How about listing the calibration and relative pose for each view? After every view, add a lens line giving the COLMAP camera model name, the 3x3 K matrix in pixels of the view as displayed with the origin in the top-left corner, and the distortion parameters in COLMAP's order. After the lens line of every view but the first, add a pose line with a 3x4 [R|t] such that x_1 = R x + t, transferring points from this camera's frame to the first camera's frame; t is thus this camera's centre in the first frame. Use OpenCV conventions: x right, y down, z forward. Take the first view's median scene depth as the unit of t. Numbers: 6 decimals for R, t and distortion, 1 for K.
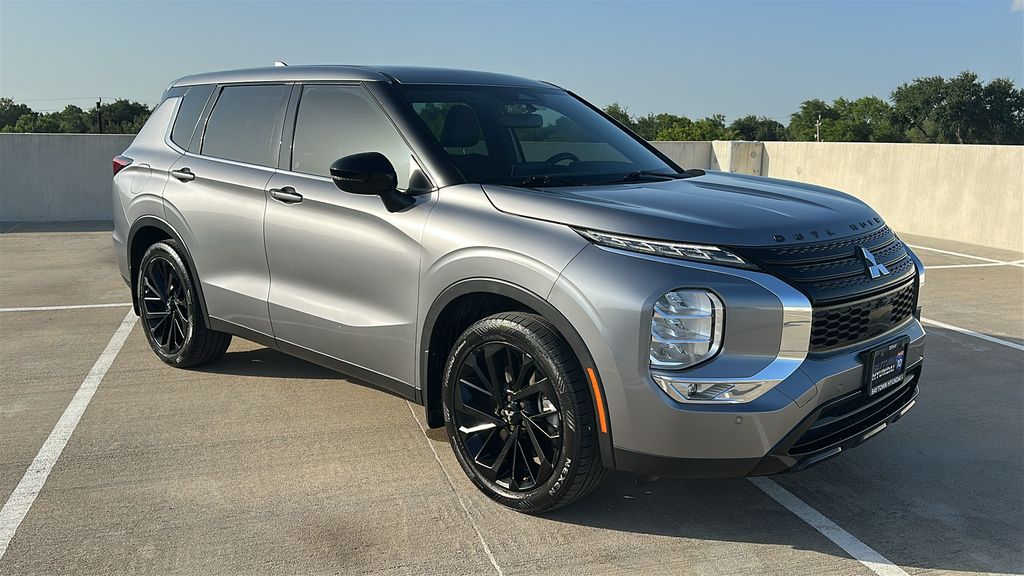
lens RADIAL K [[919.6, 0, 563.2], [0, 919.6, 258.0], [0, 0, 1]] dist [-0.001136, 0.002433]
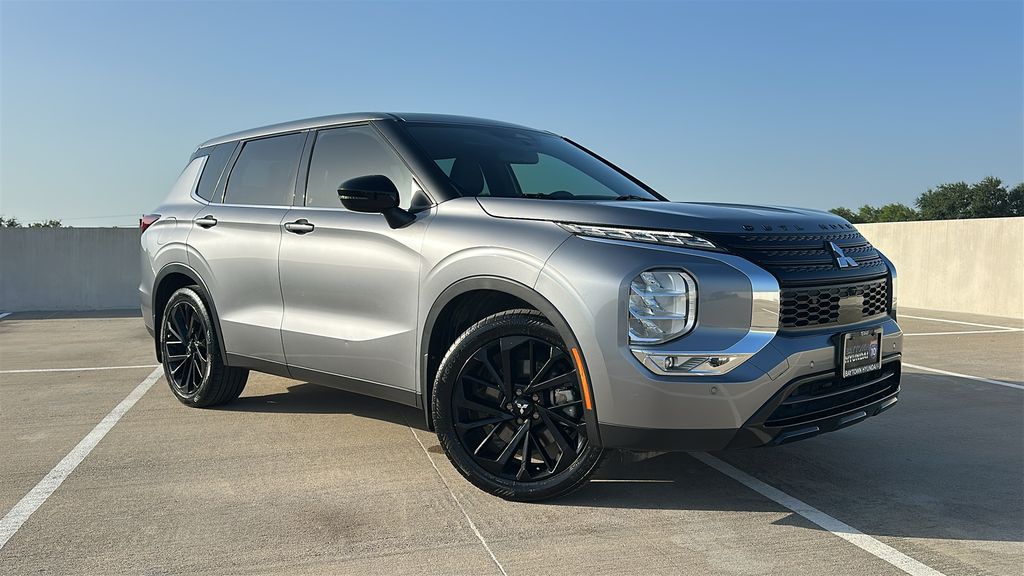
lens RADIAL K [[919.6, 0, 563.2], [0, 919.6, 258.0], [0, 0, 1]] dist [-0.001136, 0.002433]
pose [[0.999356, -0.011178, -0.034094, 0.044870], [0.006725, 0.991749, -0.128020, 0.118044], [0.035244, 0.127709, 0.991185, -0.047500]]
